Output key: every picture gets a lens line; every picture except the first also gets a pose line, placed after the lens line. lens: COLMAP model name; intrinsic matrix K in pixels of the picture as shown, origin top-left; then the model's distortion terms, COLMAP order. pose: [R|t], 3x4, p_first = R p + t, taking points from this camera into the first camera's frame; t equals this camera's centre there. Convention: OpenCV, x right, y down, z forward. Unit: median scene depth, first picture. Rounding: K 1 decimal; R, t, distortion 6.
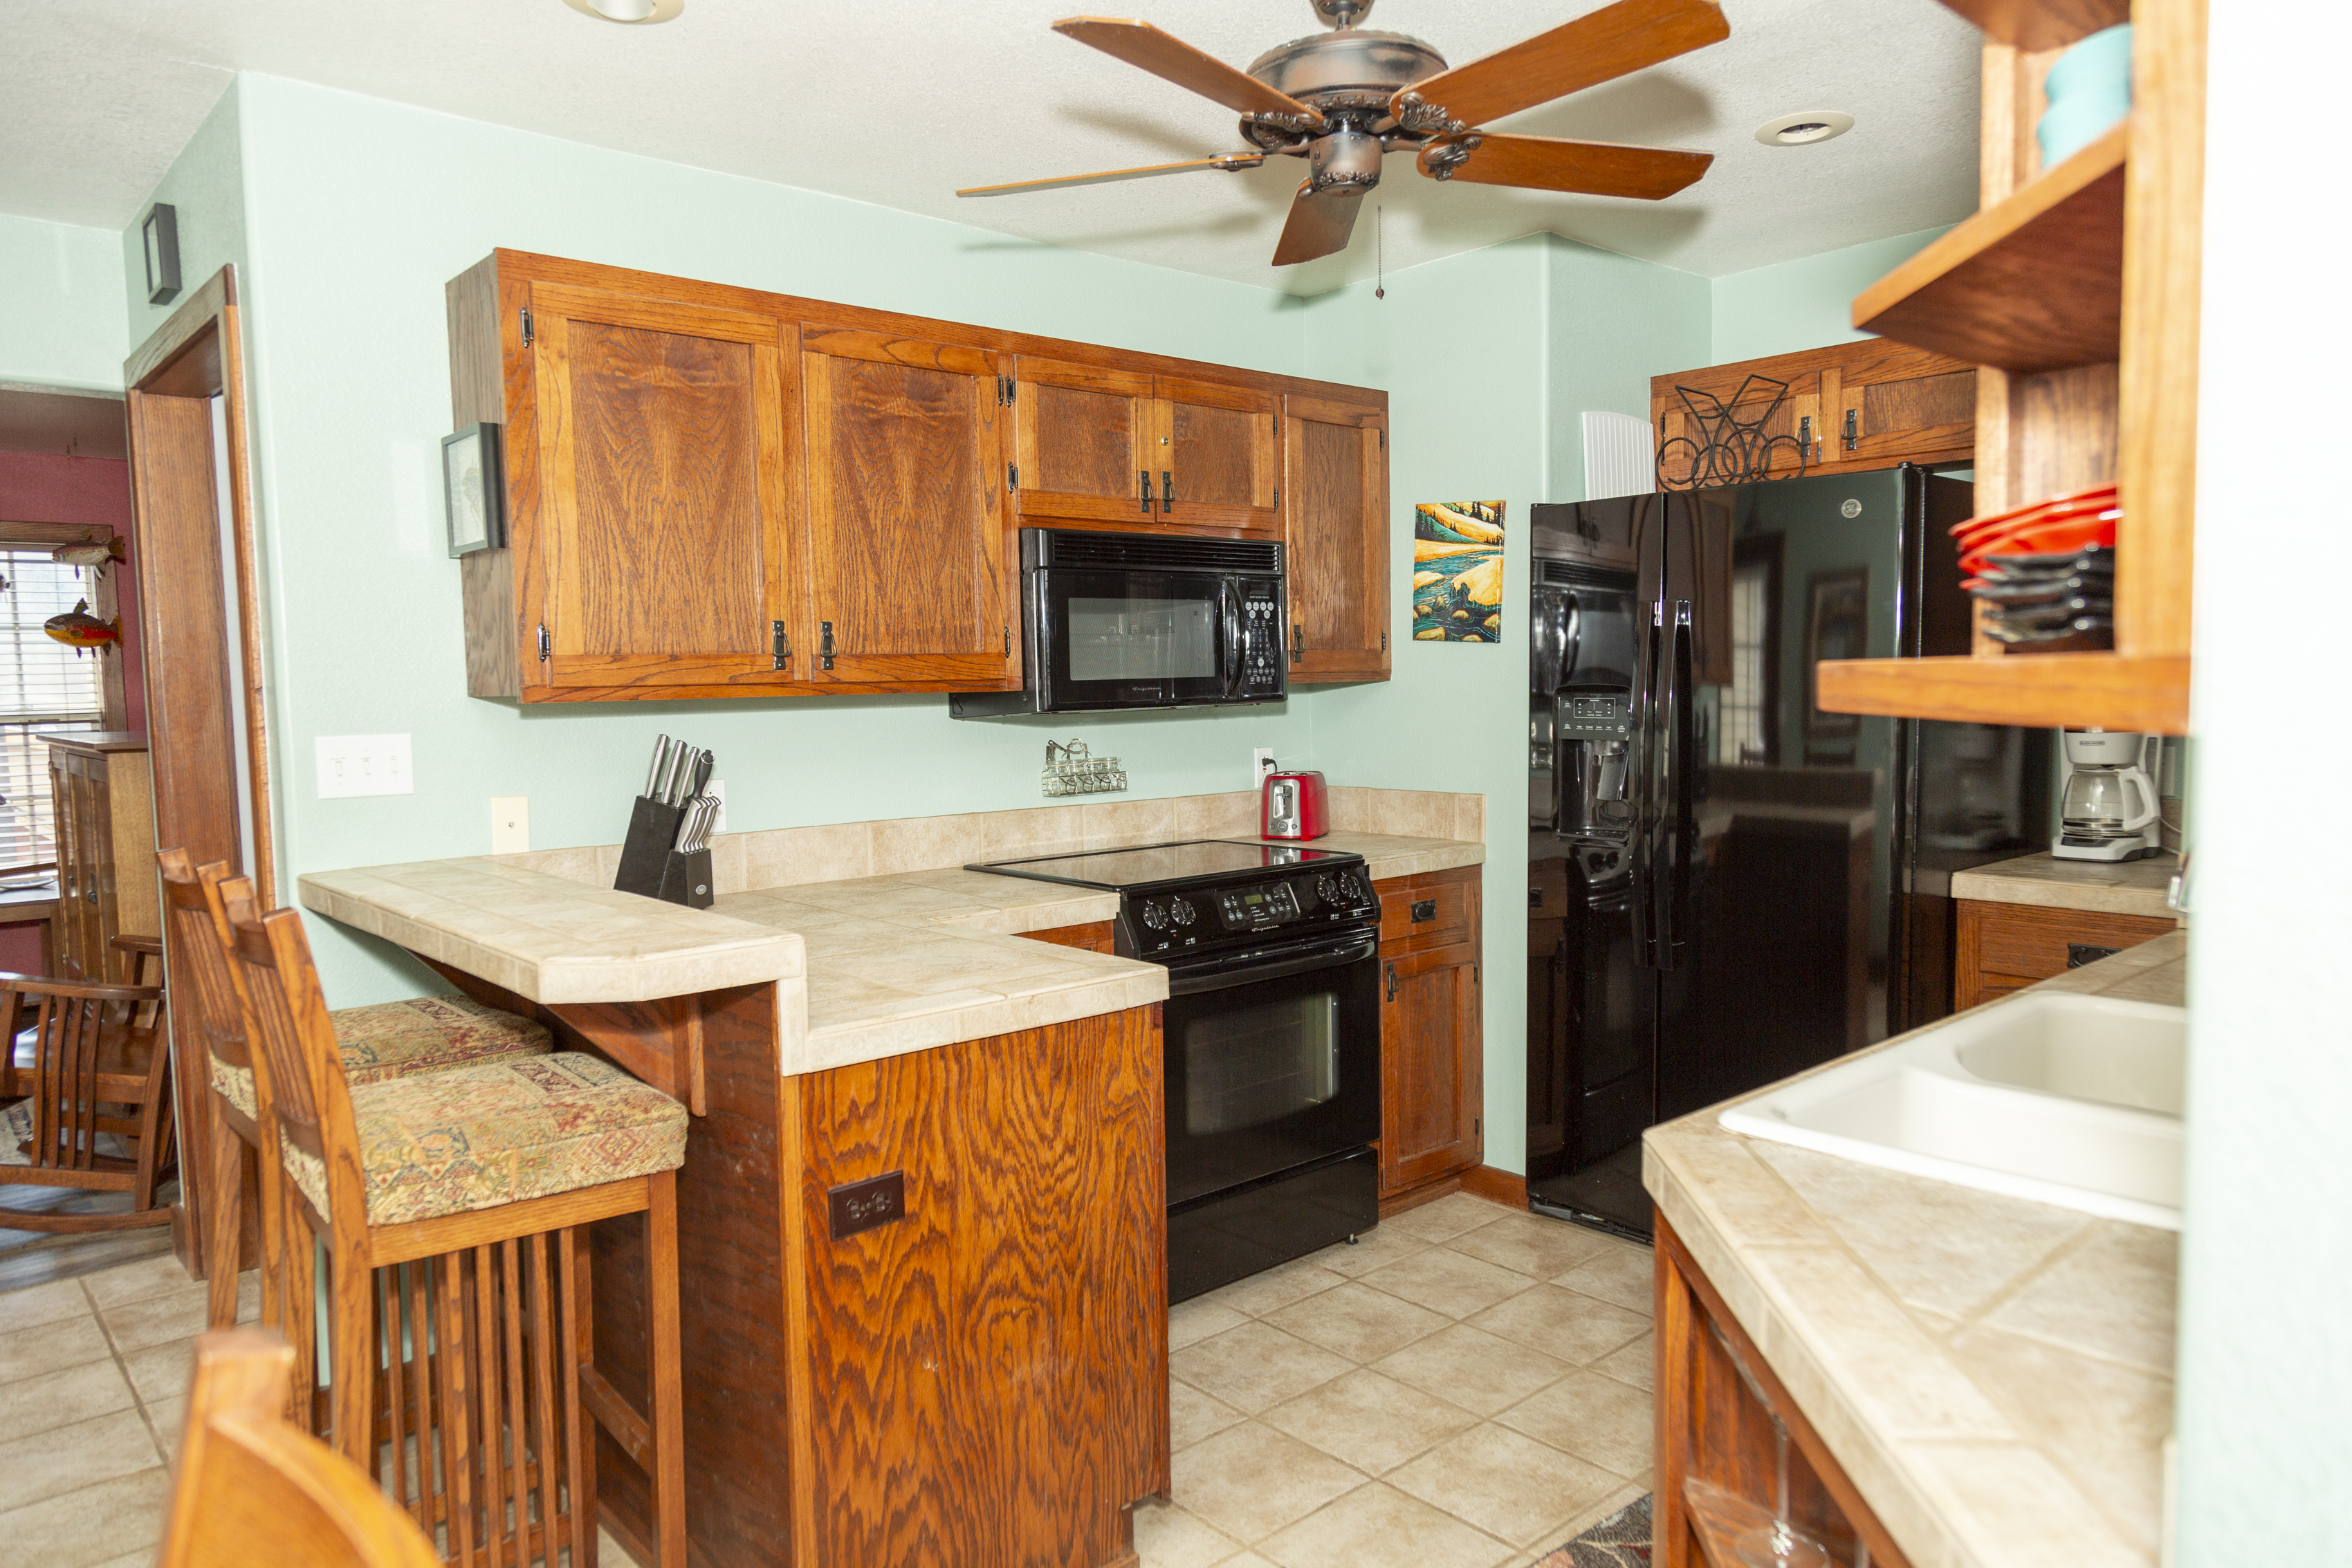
lens RADIAL K [[1560.7, 0, 1177.3], [0, 1560.7, 781.0], [0, 0, 1]] dist [0.001040, 0.000217]
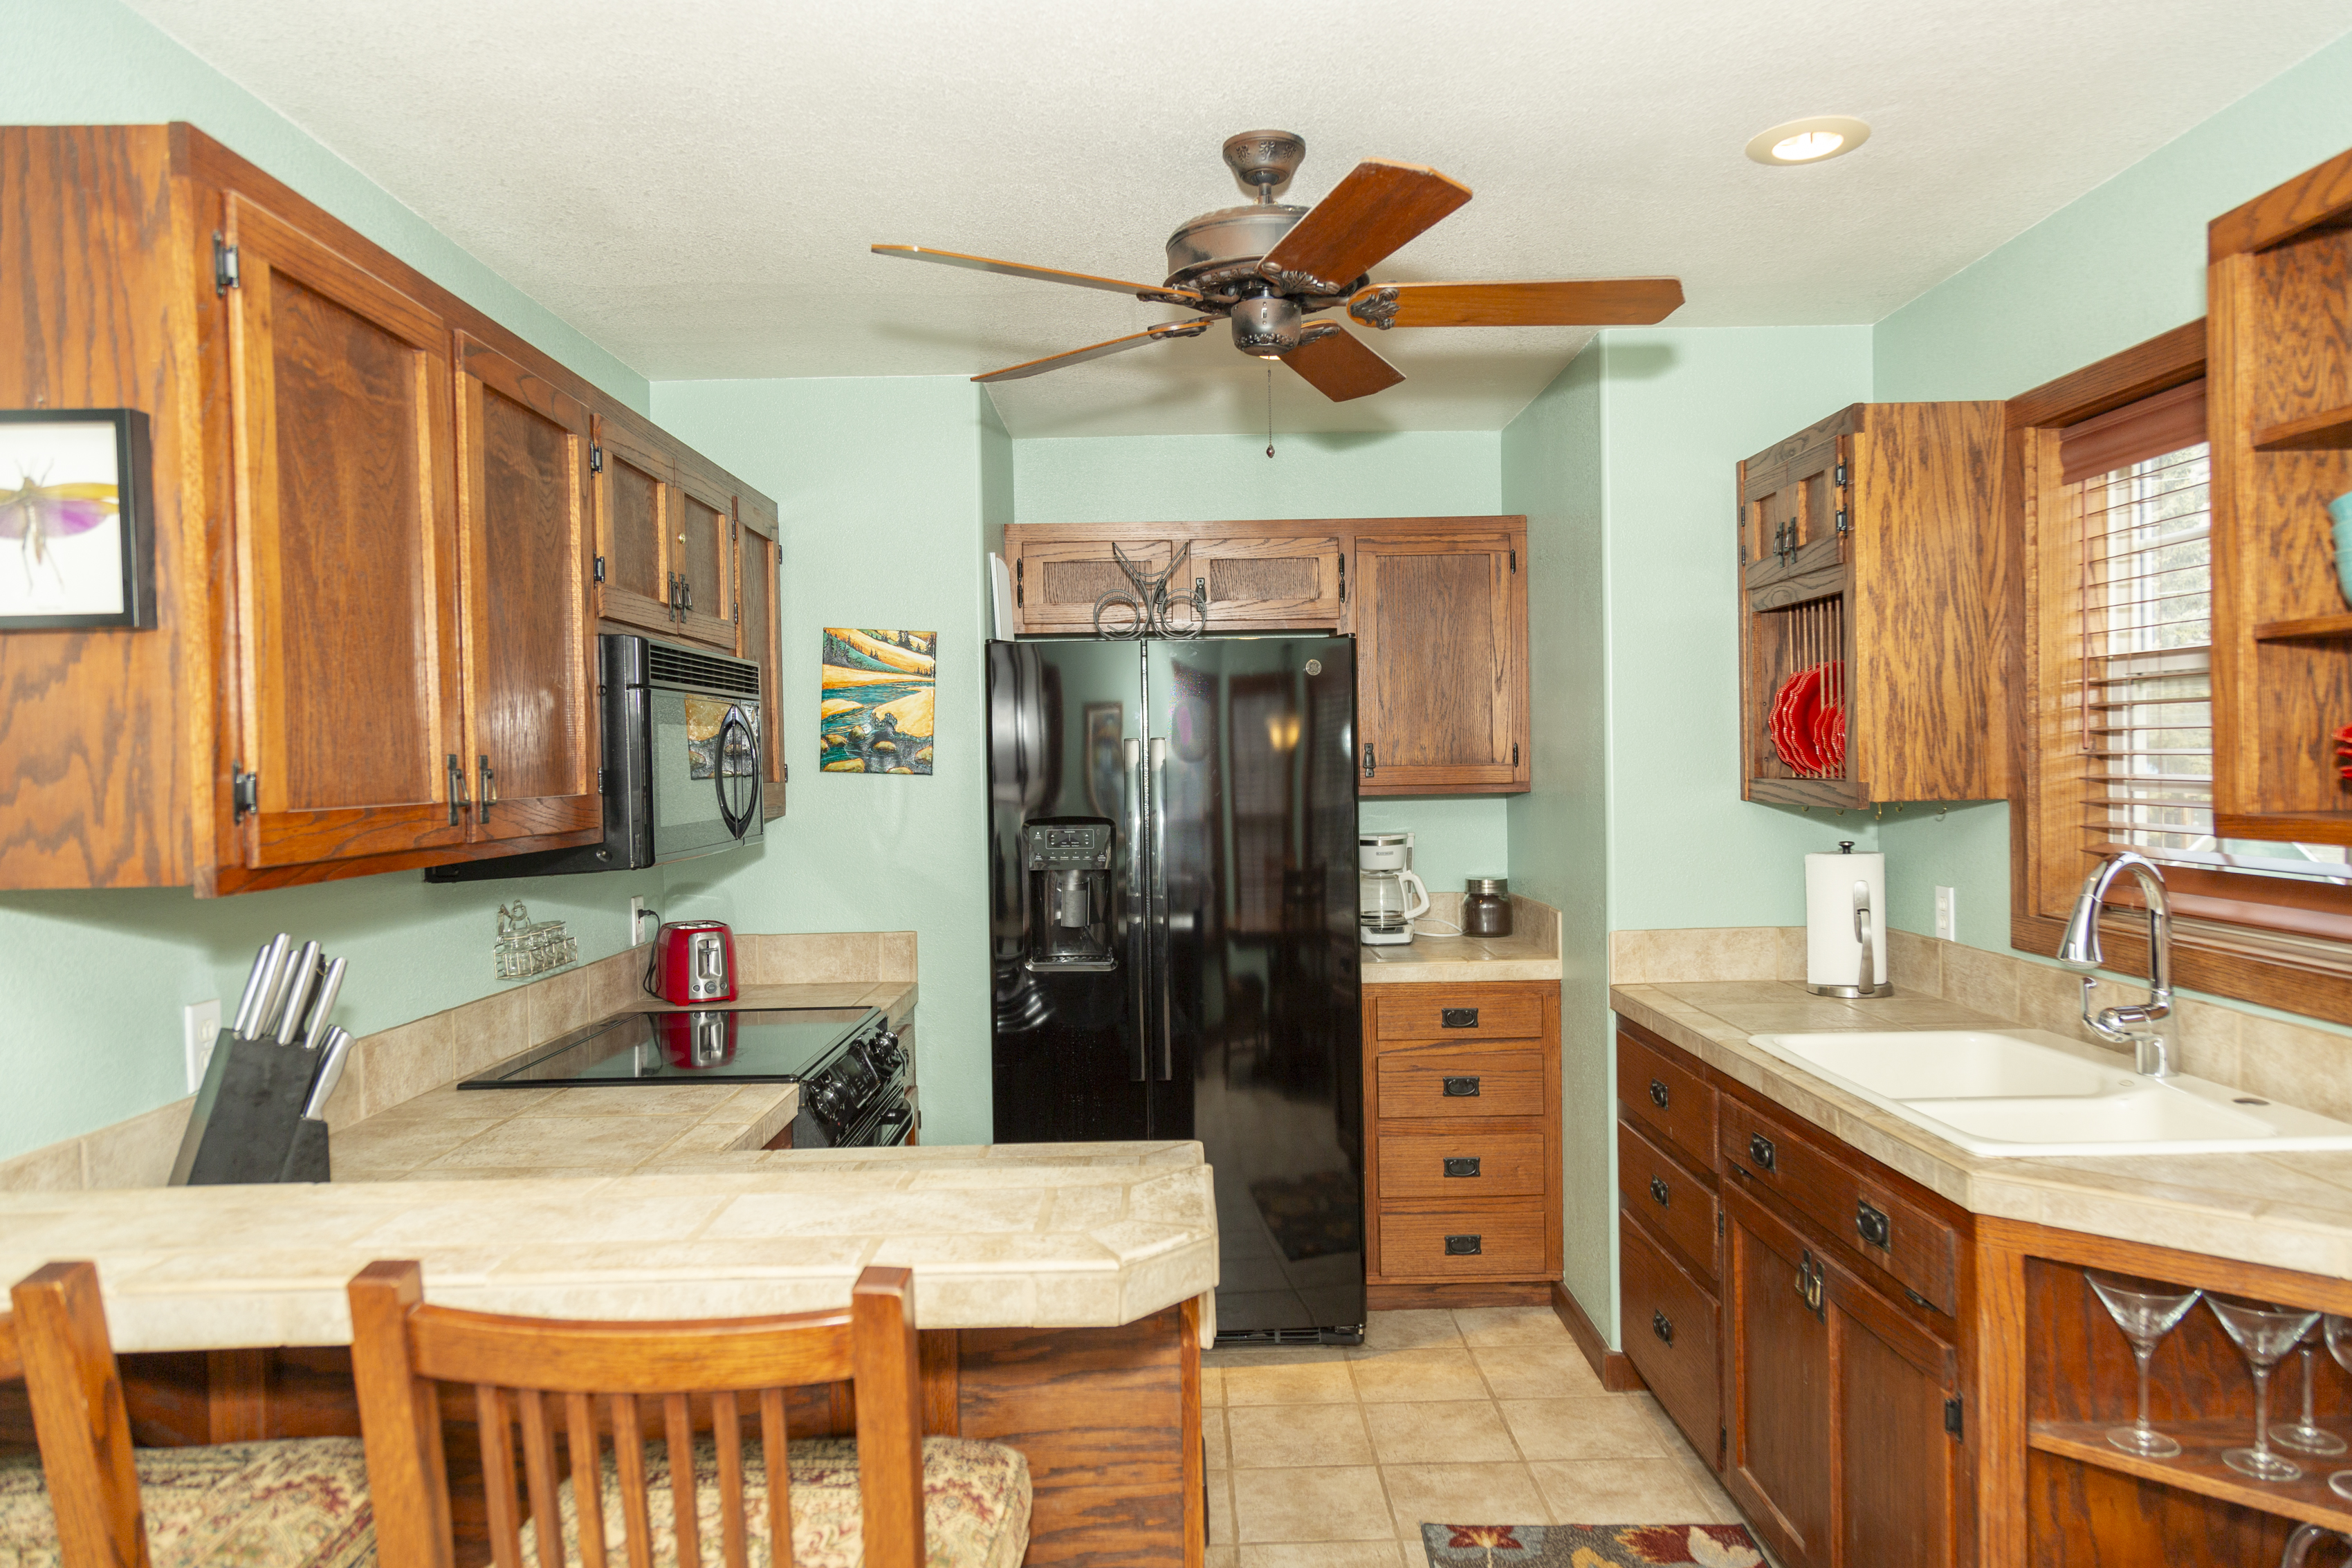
lens RADIAL K [[1560.7, 0, 1182.8], [0, 1560.7, 786.8], [0, 0, 1]] dist [0.001040, 0.000217]
pose [[0.655505, -0.008962, 0.755138, -0.428523], [0.061386, 0.997253, -0.041451, -0.030789], [-0.752692, 0.073526, 0.654254, 0.238790]]
